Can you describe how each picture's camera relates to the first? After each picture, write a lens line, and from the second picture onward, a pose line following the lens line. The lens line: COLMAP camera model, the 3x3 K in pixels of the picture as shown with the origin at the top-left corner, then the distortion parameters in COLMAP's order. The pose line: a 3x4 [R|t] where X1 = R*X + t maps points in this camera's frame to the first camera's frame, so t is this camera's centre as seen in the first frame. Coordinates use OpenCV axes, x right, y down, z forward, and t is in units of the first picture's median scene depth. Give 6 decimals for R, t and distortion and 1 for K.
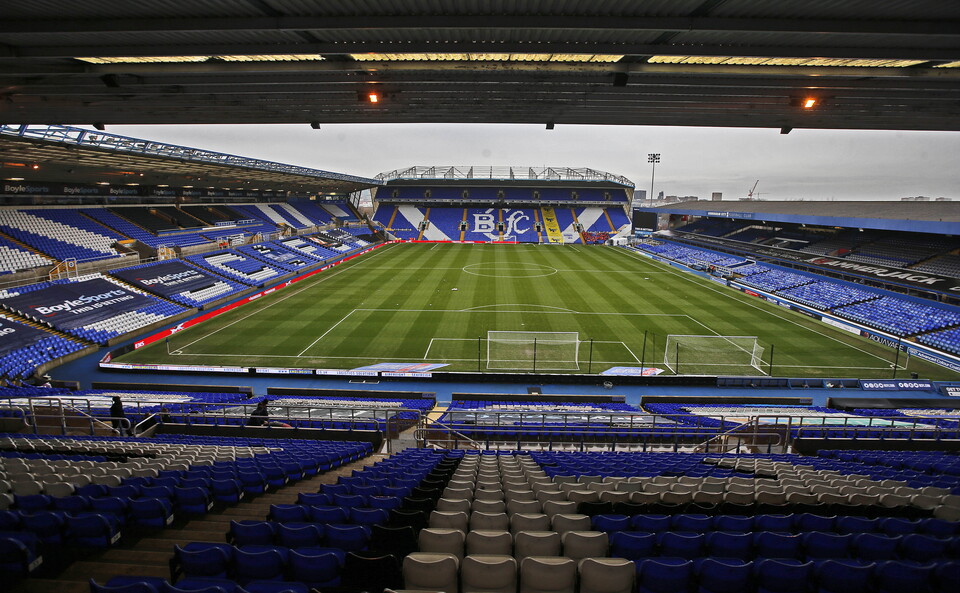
lens RADIAL K [[434.1, 0, 481.8], [0, 434.1, 284.7], [0, 0, 1]] dist [-0.070412, 0.025127]
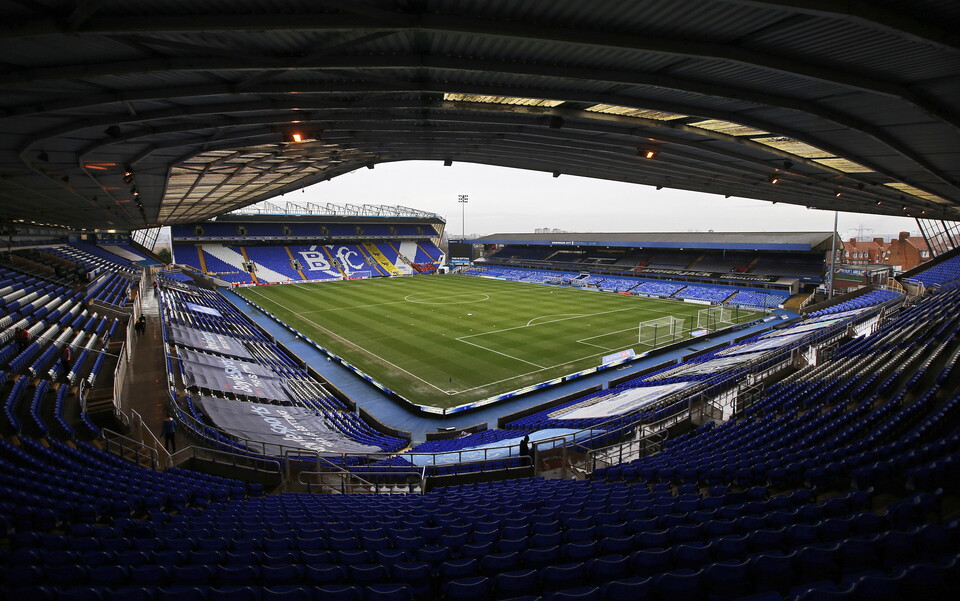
lens RADIAL K [[429.7, 0, 481.5], [0, 429.7, 309.9], [0, 0, 1]] dist [-0.049920, 0.015816]
pose [[0.781835, -0.117398, 0.612332, -0.307926], [0.129300, 0.991291, 0.024961, -0.010758], [-0.609930, 0.059659, 0.790206, 0.039592]]
